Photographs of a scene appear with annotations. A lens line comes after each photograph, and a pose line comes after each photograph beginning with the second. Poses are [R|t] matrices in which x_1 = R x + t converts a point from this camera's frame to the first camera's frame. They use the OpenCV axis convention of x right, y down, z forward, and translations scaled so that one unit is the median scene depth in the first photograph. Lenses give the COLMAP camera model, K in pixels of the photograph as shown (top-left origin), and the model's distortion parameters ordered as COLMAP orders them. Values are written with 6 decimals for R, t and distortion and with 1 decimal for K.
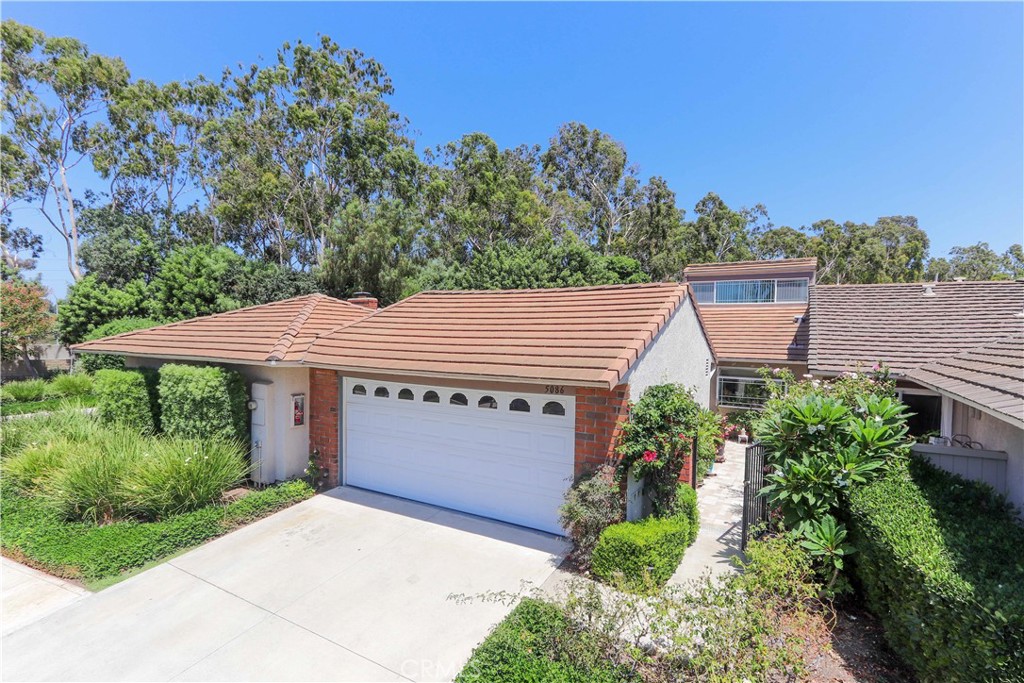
lens RADIAL K [[501.1, 0, 512.0], [0, 501.1, 341.5], [0, 0, 1]] dist [0.003720, 0.001264]
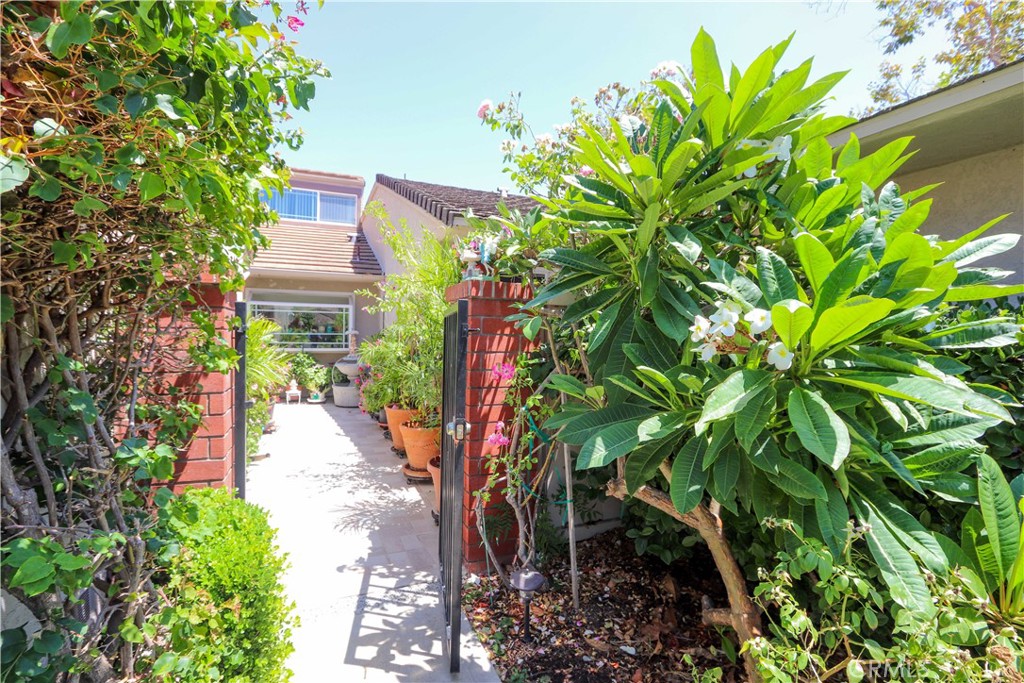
lens RADIAL K [[471.6, 0, 512.4], [0, 471.6, 347.7], [0, 0, 1]] dist [0.001680, 0.000773]
pose [[0.585526, -0.029708, 0.810109, 0.193036], [0.012247, 0.999538, 0.027803, 0.164054], [-0.810561, -0.006358, 0.585619, 0.585165]]
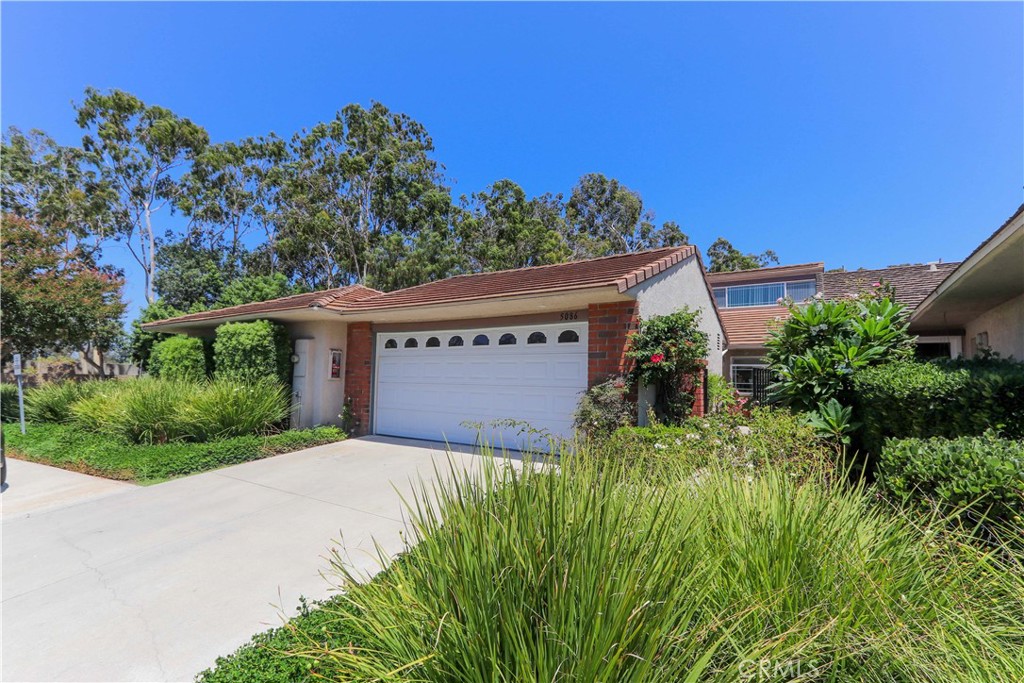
lens RADIAL K [[471.6, 0, 512.4], [0, 471.6, 347.7], [0, 0, 1]] dist [0.001680, 0.000773]
pose [[0.998495, 0.005374, -0.054582, 0.014477], [-0.011069, 0.994455, -0.104581, 0.206144], [0.053717, 0.105028, 0.993017, -0.004450]]
